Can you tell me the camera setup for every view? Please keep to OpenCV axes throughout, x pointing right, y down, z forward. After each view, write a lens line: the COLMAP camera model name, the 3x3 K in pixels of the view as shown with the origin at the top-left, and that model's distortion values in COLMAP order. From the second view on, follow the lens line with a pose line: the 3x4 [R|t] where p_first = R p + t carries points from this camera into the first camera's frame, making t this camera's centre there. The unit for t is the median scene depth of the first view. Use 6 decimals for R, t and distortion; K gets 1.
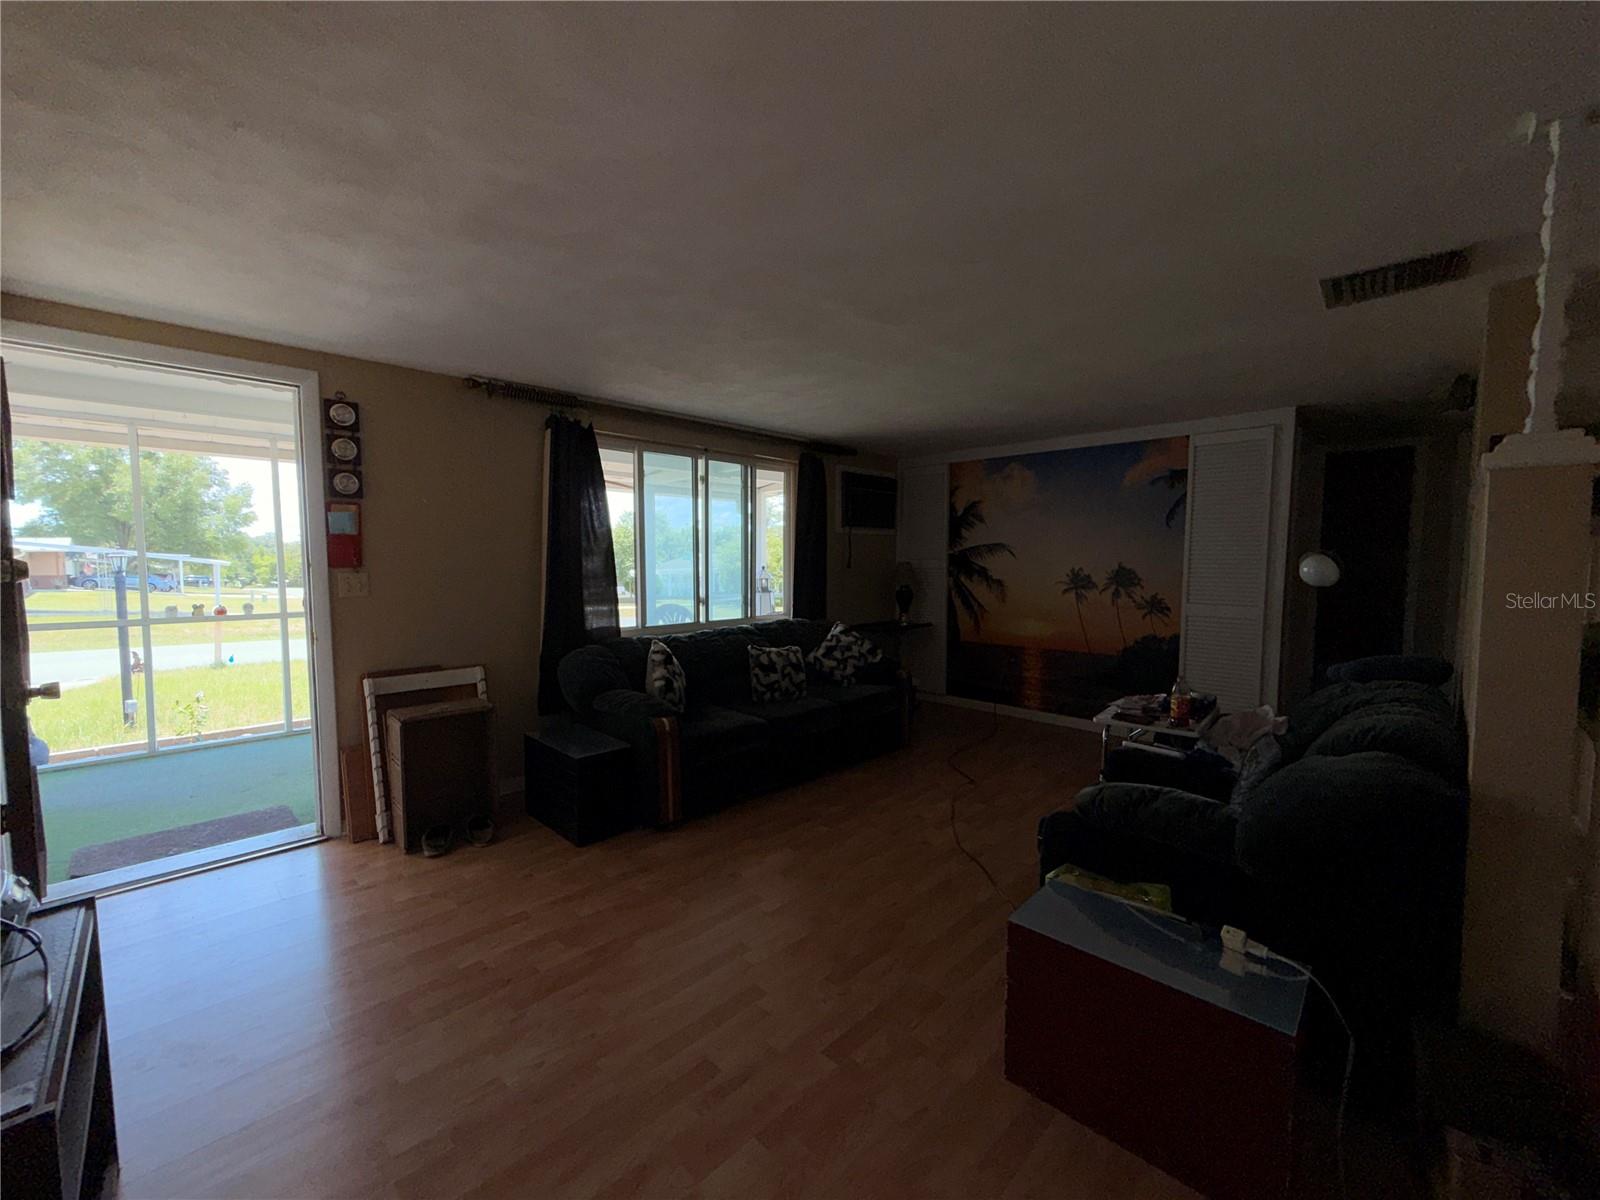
lens RADIAL K [[641.3, 0, 800.0], [0, 641.3, 600.0], [0, 0, 1]] dist [-0.000057, -0.000030]
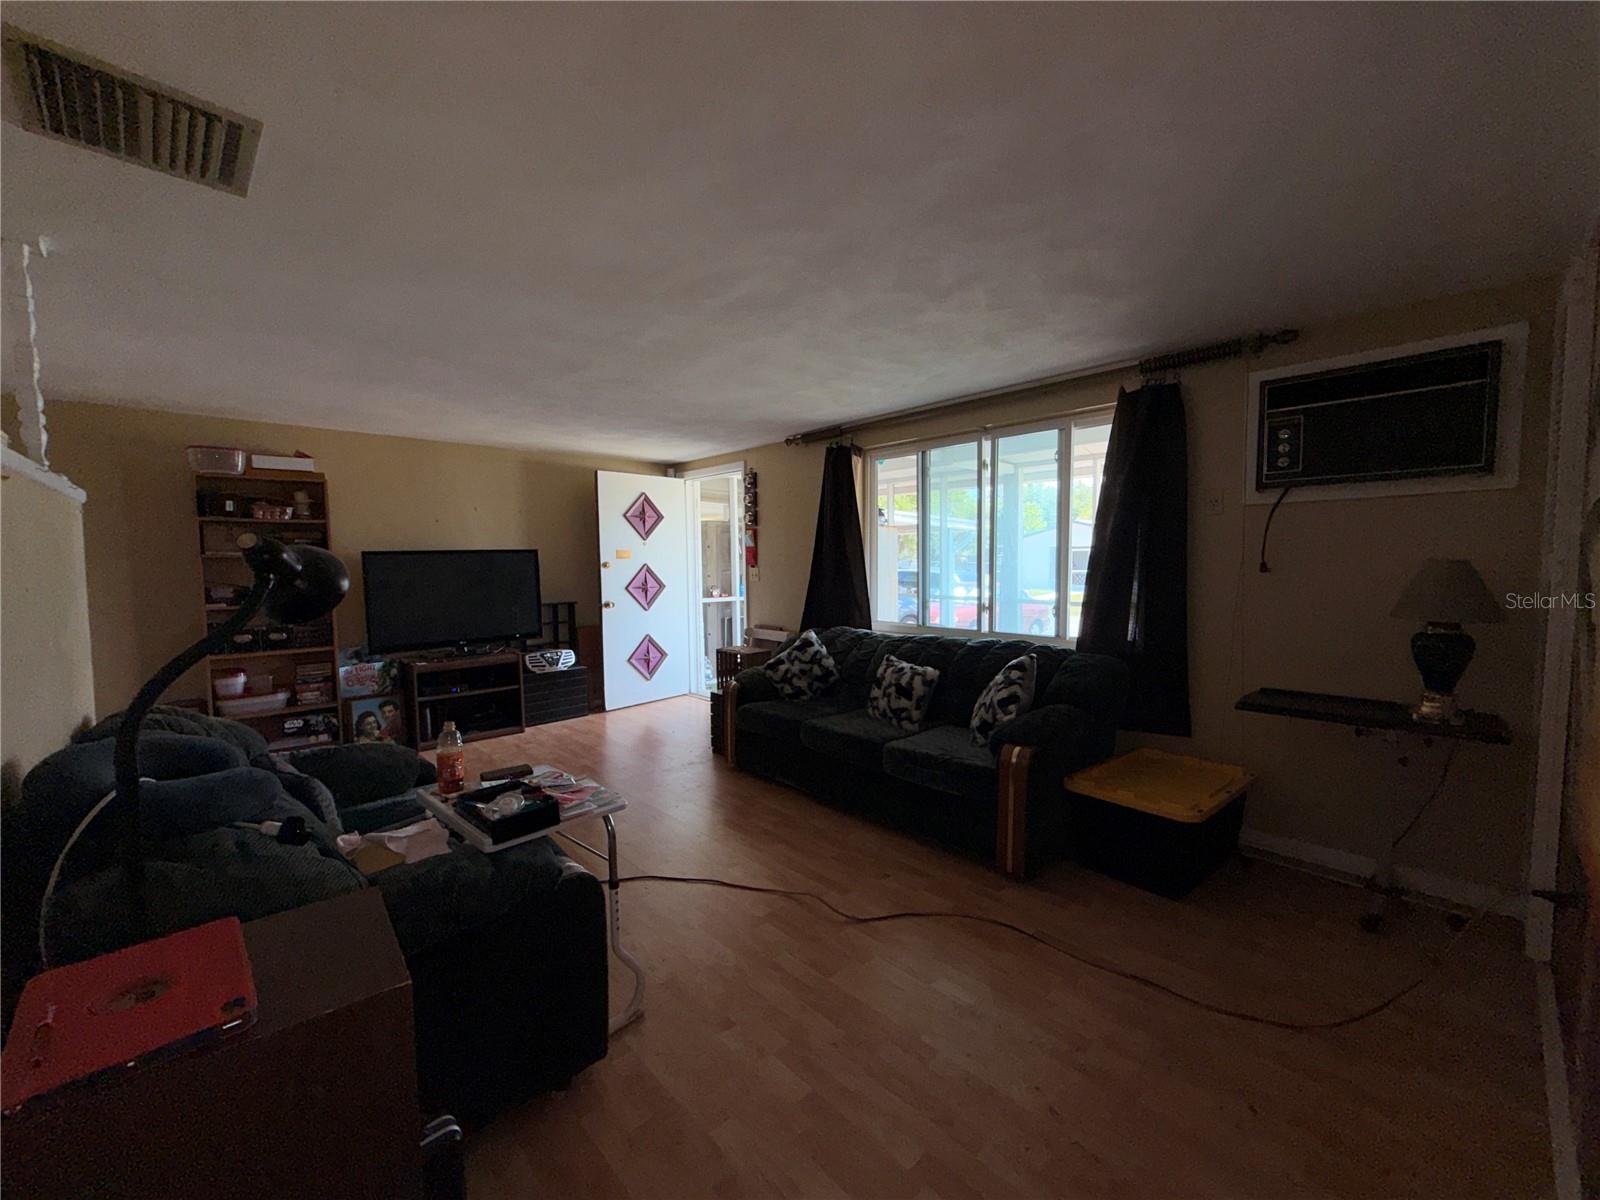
lens RADIAL K [[641.3, 0, 800.0], [0, 641.3, 600.0], [0, 0, 1]] dist [-0.000057, -0.000030]
pose [[-0.031033, 0.063250, -0.997515, 0.717560], [-0.054967, 0.996378, 0.064888, -0.049873], [0.998006, 0.056844, -0.027443, 0.787025]]
